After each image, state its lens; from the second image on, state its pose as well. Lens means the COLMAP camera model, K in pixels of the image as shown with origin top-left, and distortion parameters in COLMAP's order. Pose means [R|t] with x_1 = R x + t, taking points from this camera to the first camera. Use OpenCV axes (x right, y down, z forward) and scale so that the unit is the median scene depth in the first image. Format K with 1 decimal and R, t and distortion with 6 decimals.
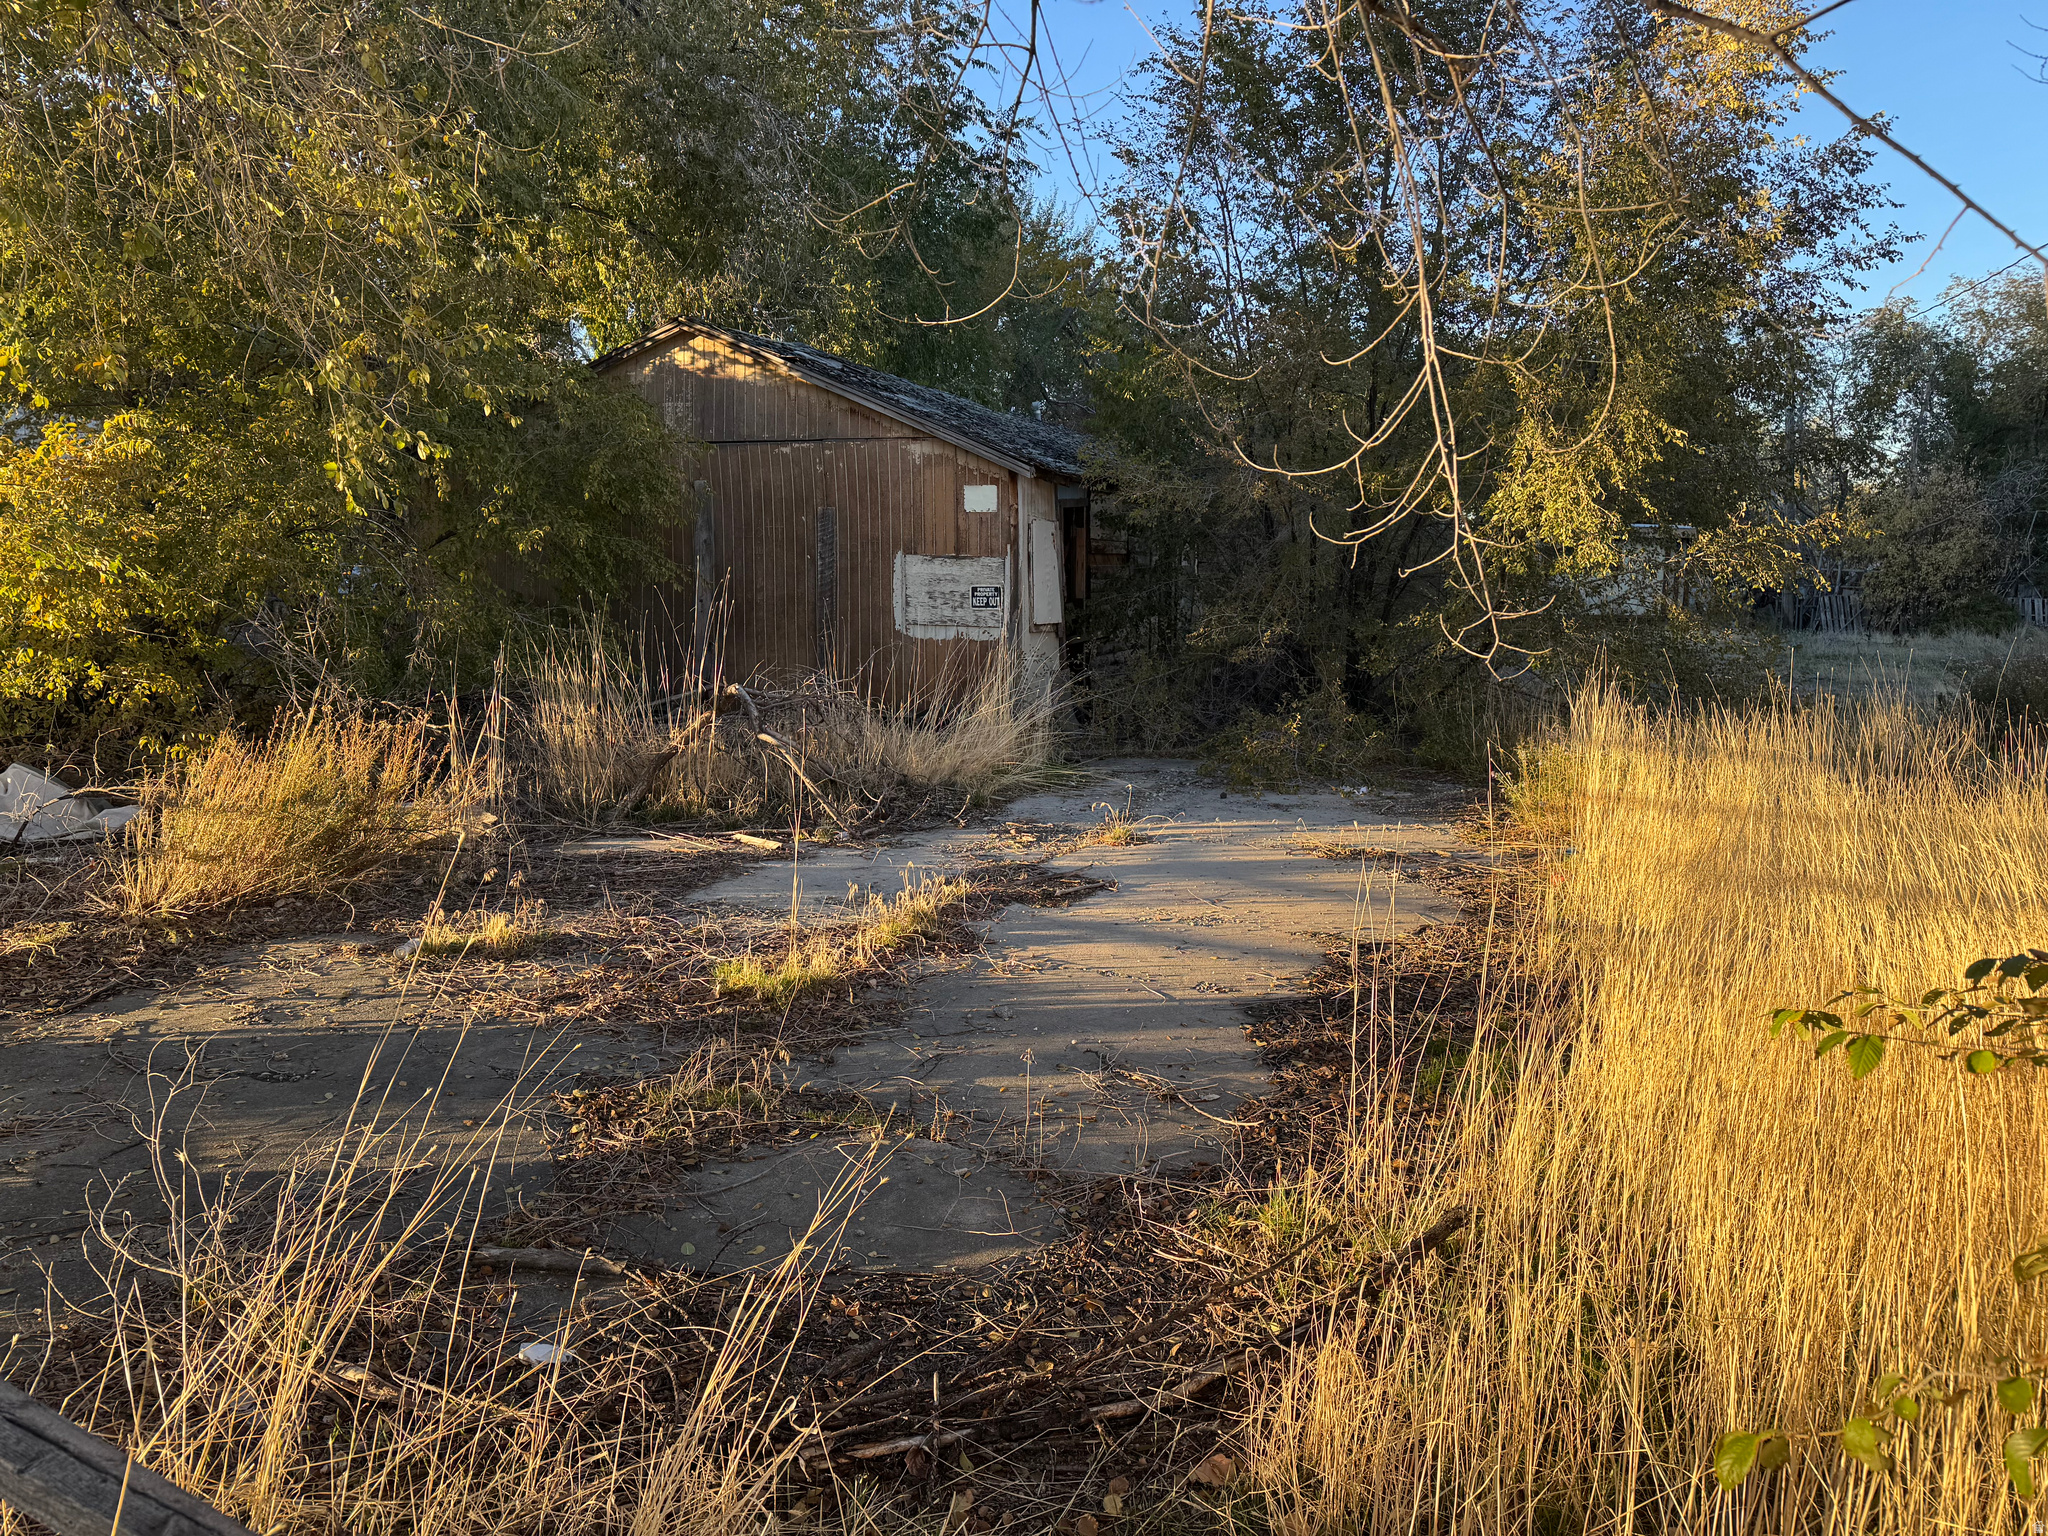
lens RADIAL K [[1434.1, 0, 1017.2], [0, 1434.1, 753.7], [0, 0, 1]] dist [0.039147, -0.055510]
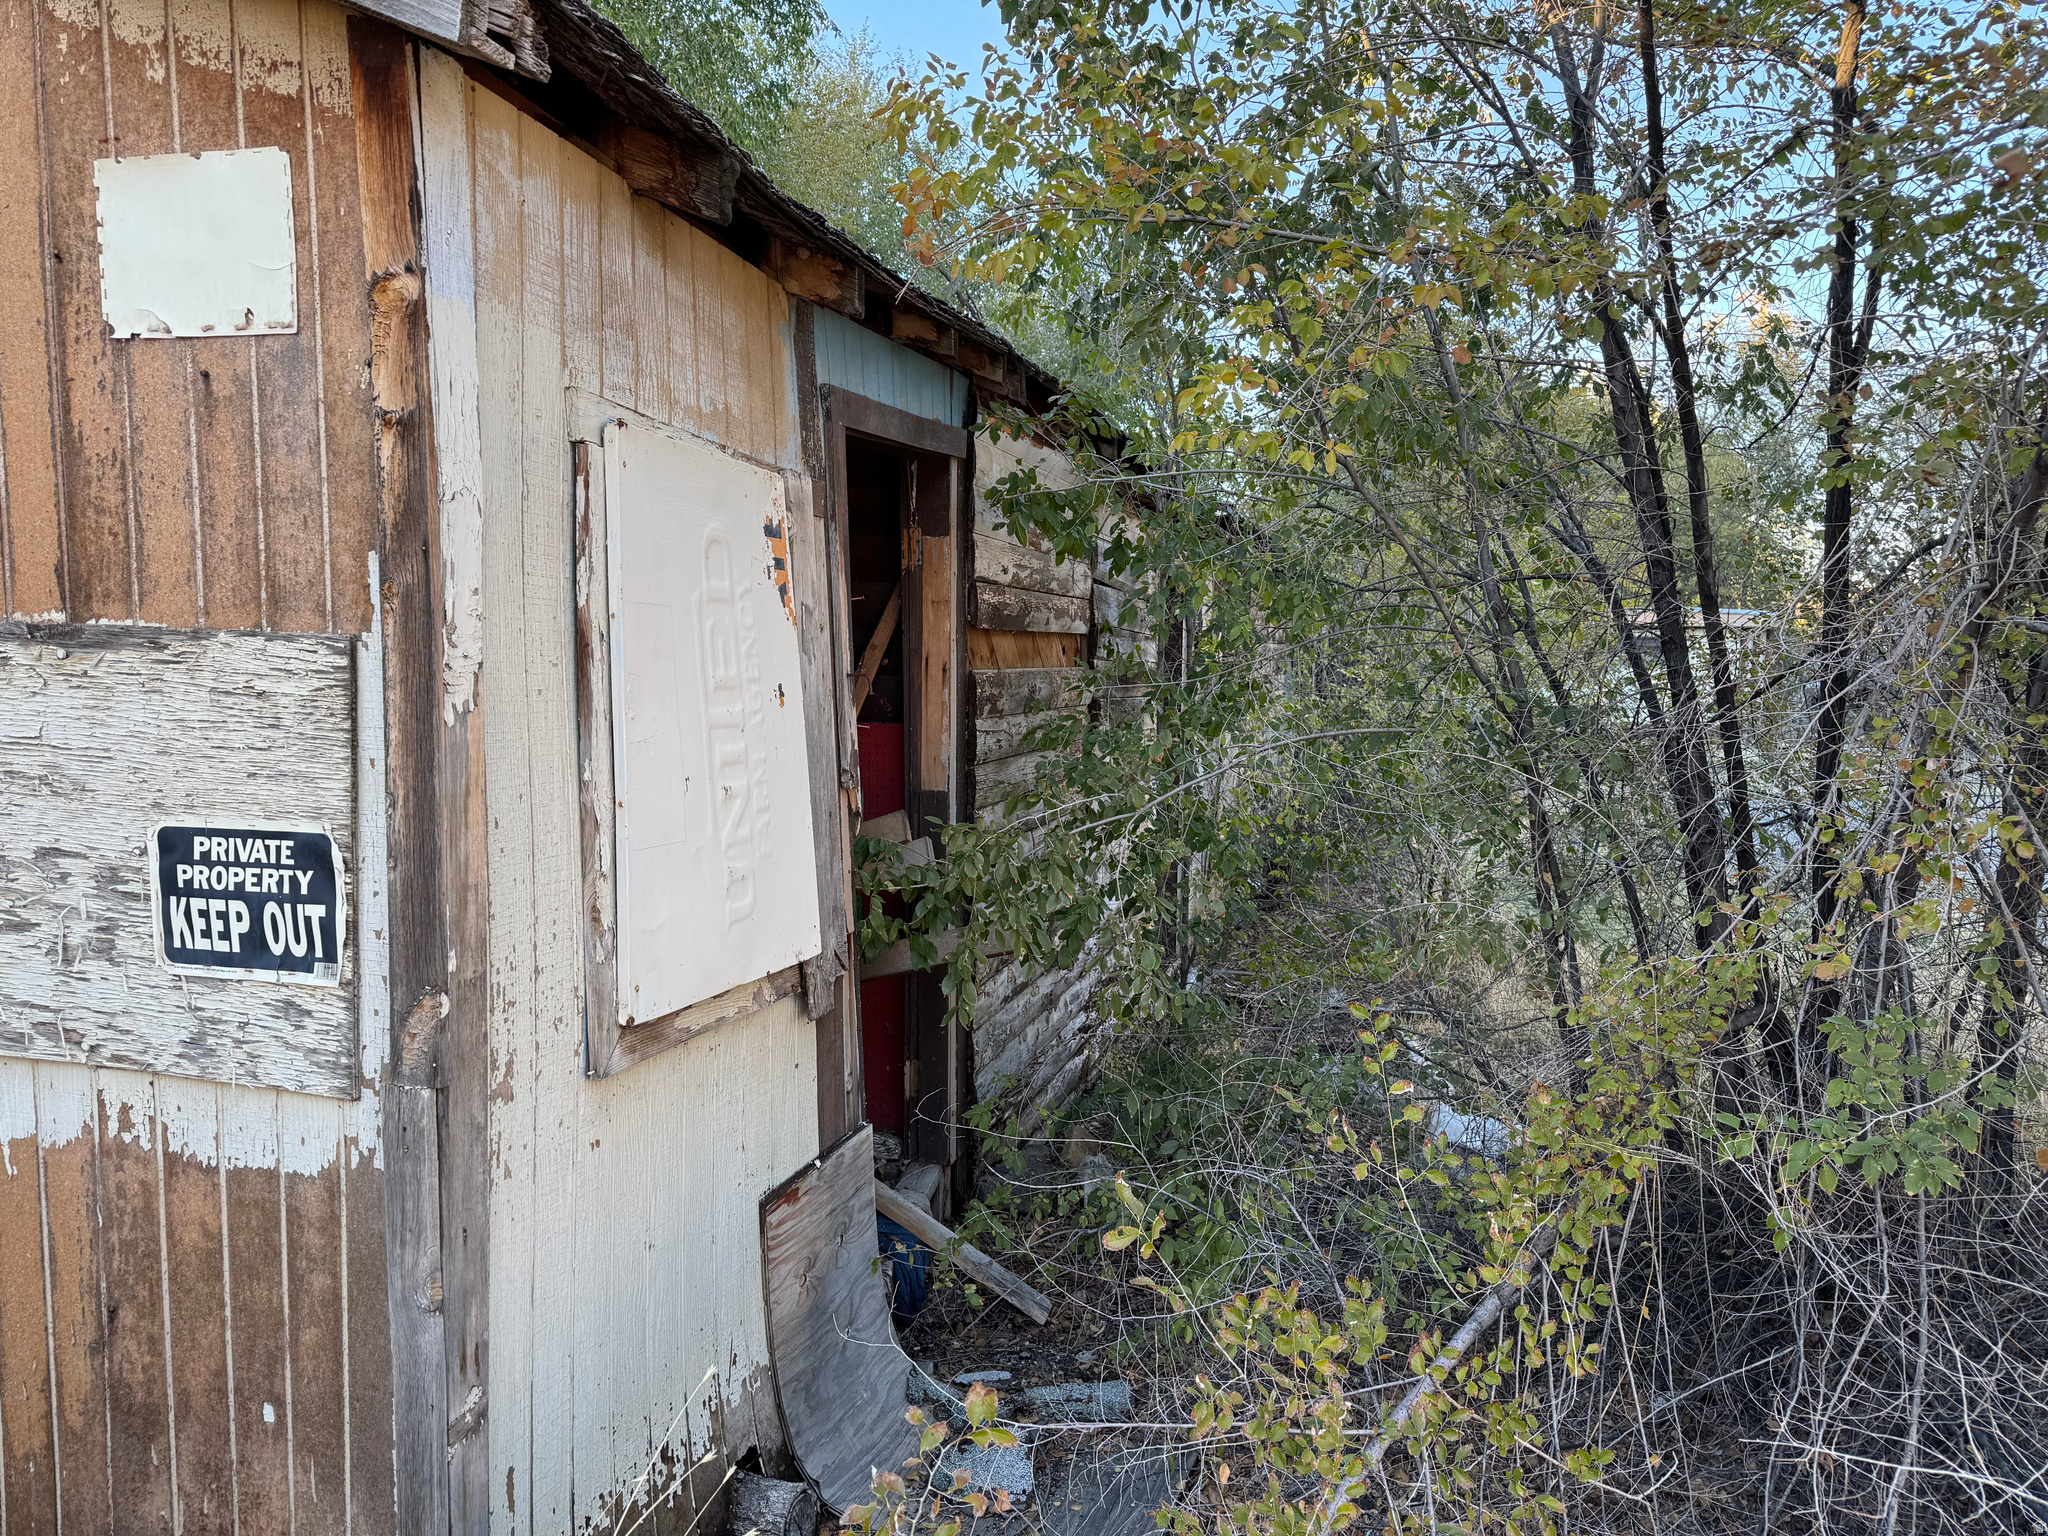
lens RADIAL K [[1434.1, 0, 1017.2], [0, 1434.1, 753.7], [0, 0, 1]] dist [0.039147, -0.055510]
pose [[0.998381, 0.008775, 0.056196, 0.050750], [-0.005628, 0.998419, -0.055929, -0.115912], [-0.056598, 0.055522, 0.996852, 0.839524]]
